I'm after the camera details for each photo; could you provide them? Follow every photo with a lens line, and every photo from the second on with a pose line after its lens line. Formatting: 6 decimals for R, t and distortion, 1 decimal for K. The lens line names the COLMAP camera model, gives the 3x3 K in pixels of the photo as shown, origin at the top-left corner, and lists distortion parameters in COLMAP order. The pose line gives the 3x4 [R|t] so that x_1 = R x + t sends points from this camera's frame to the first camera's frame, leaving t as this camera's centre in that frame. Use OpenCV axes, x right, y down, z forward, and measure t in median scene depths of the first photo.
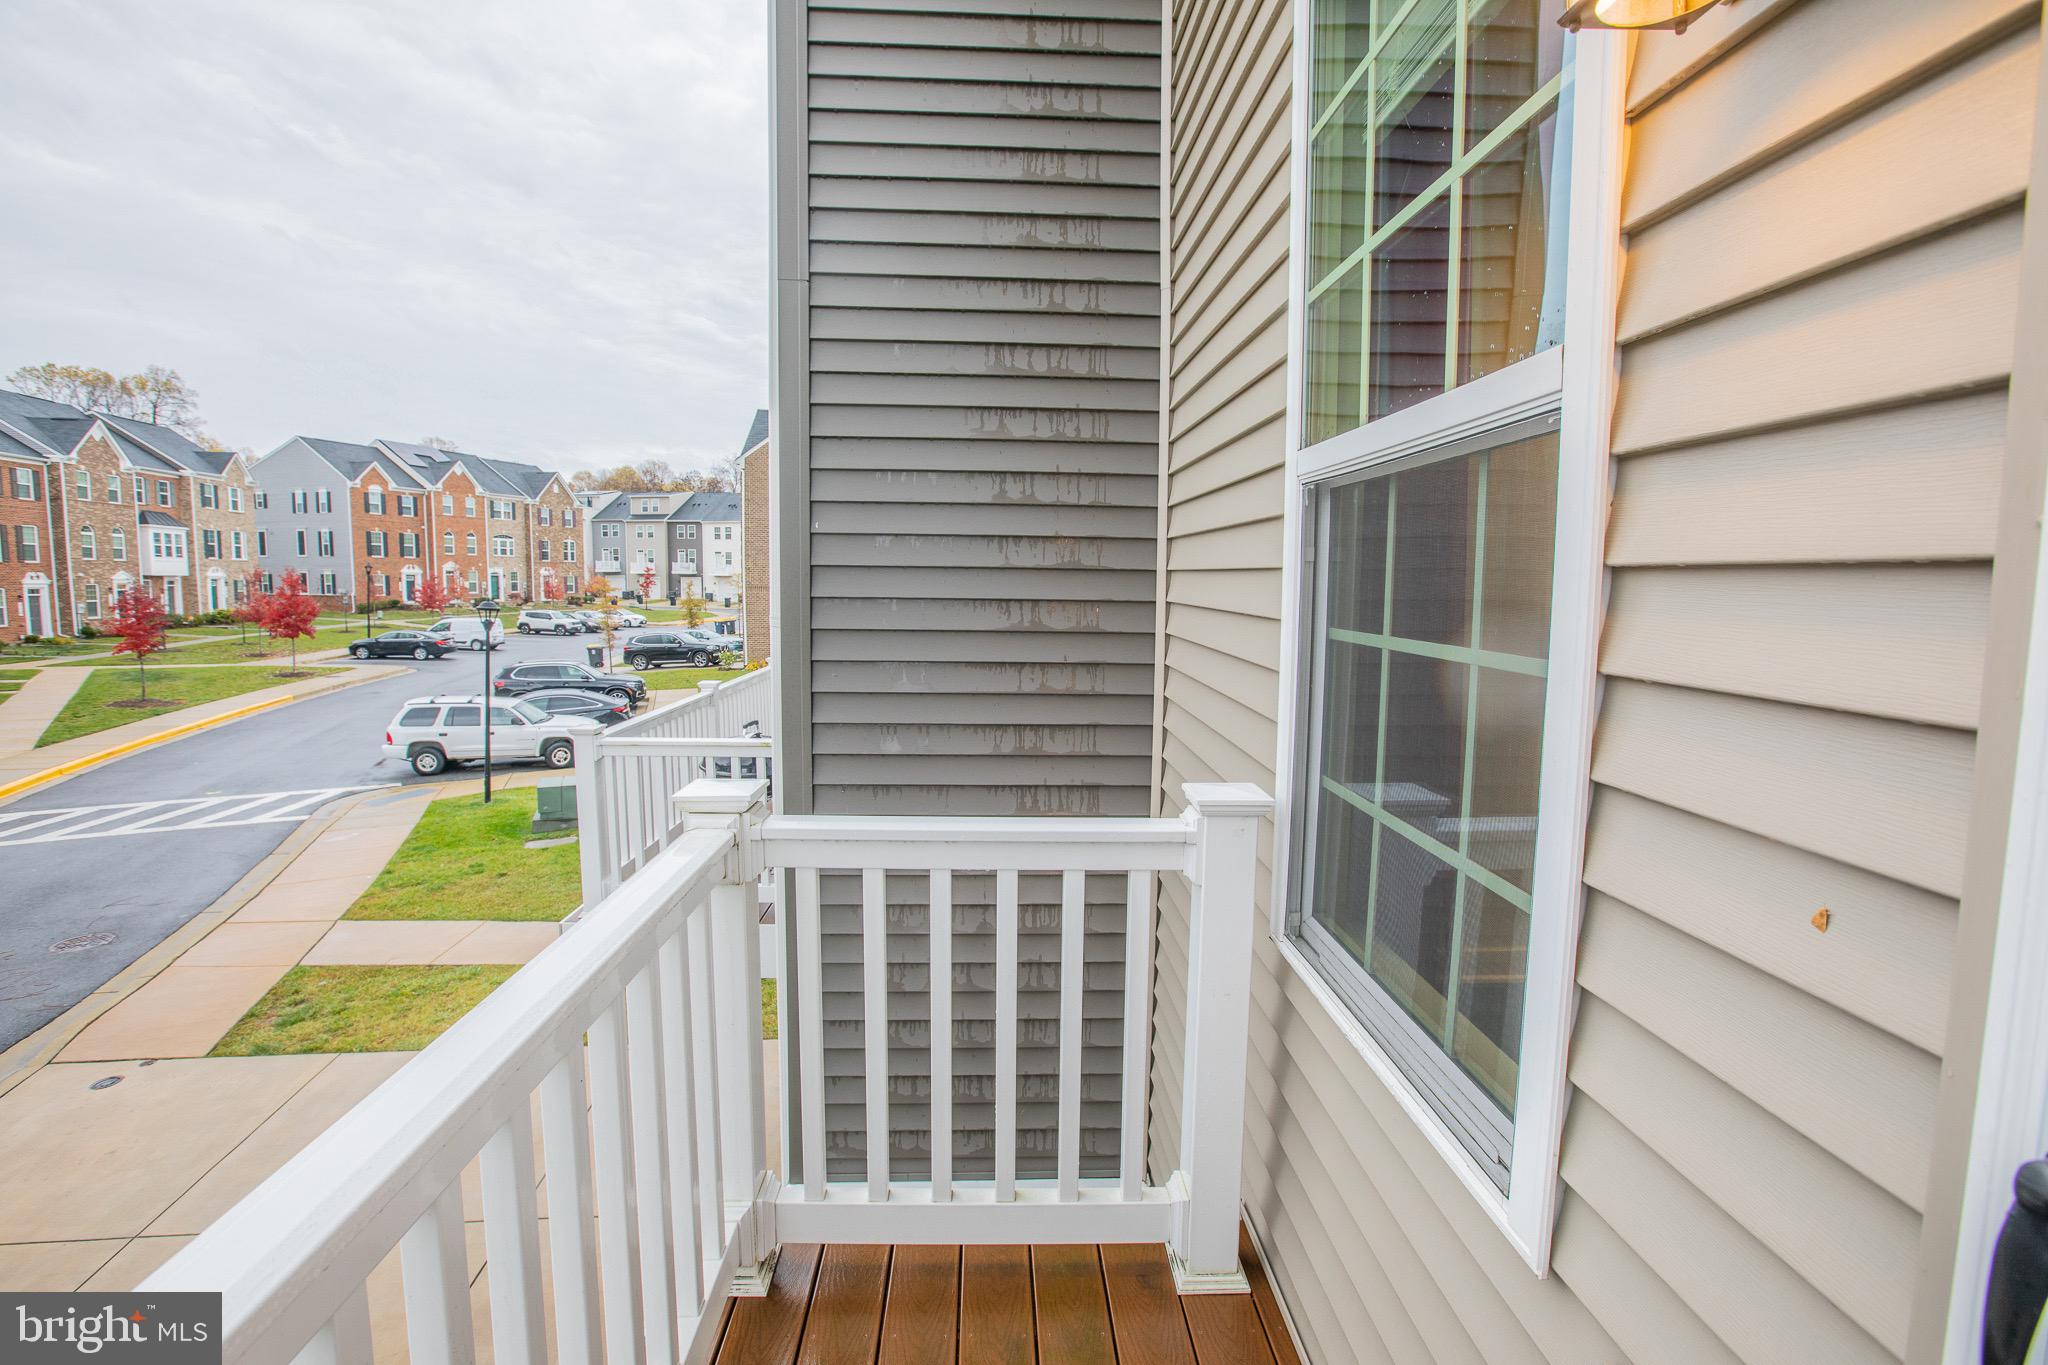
lens RADIAL K [[948.4, 0, 1077.0], [0, 948.4, 666.2], [0, 0, 1]] dist [-0.036300, 0.011812]
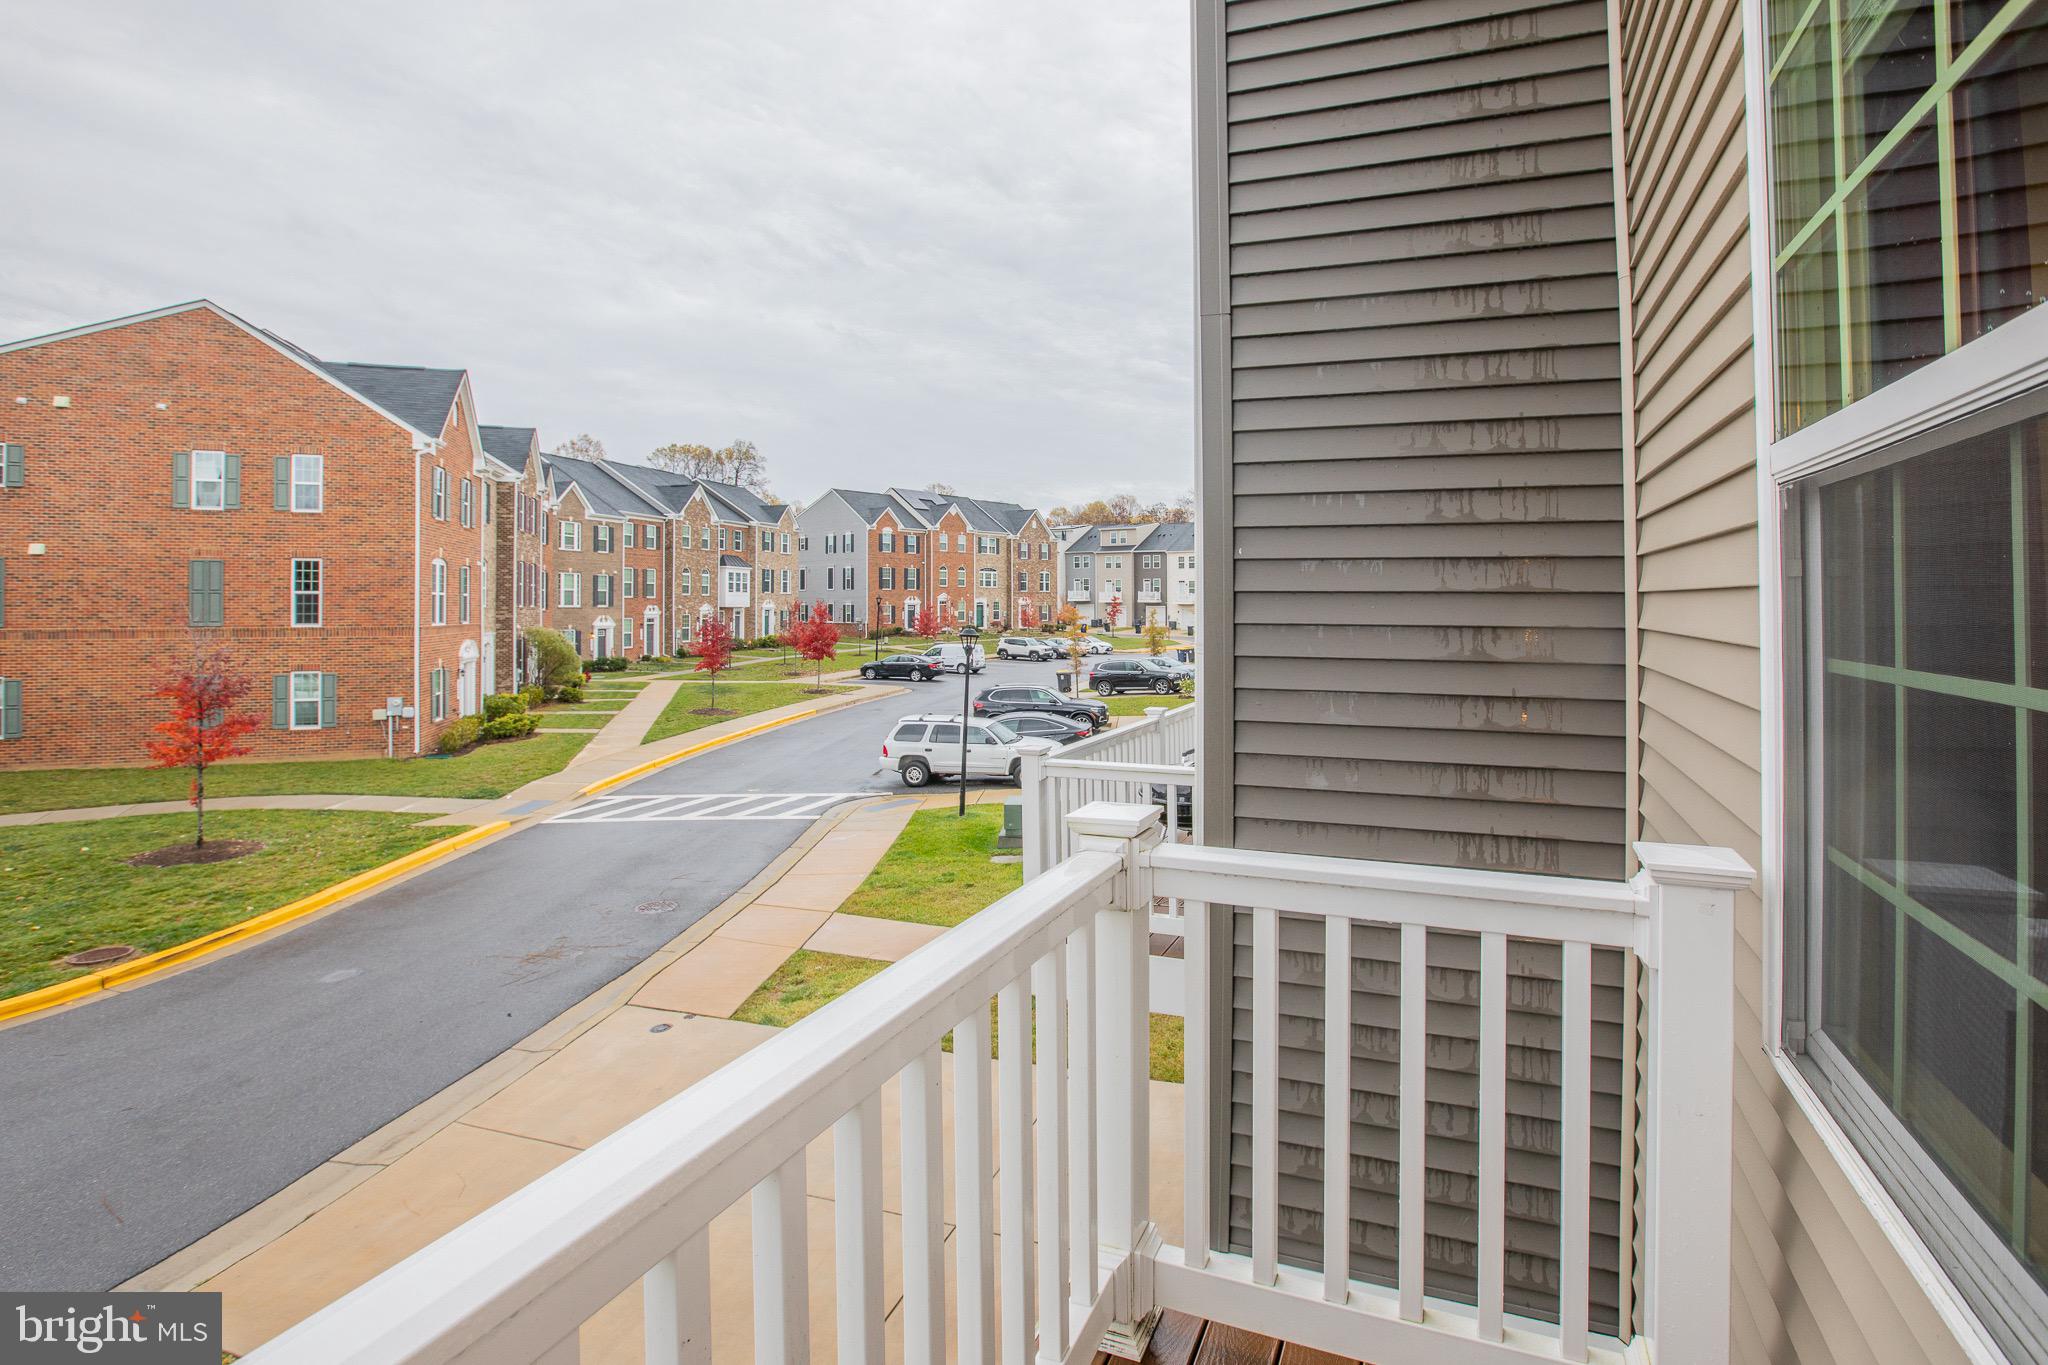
lens RADIAL K [[948.4, 0, 979.3], [0, 948.4, 581.5], [0, 0, 1]] dist [-0.036300, 0.011812]
pose [[0.921402, -0.018980, -0.388147, -0.137357], [-0.025199, 0.993786, -0.108414, -0.002978], [0.387793, 0.109674, 0.915199, -0.013774]]
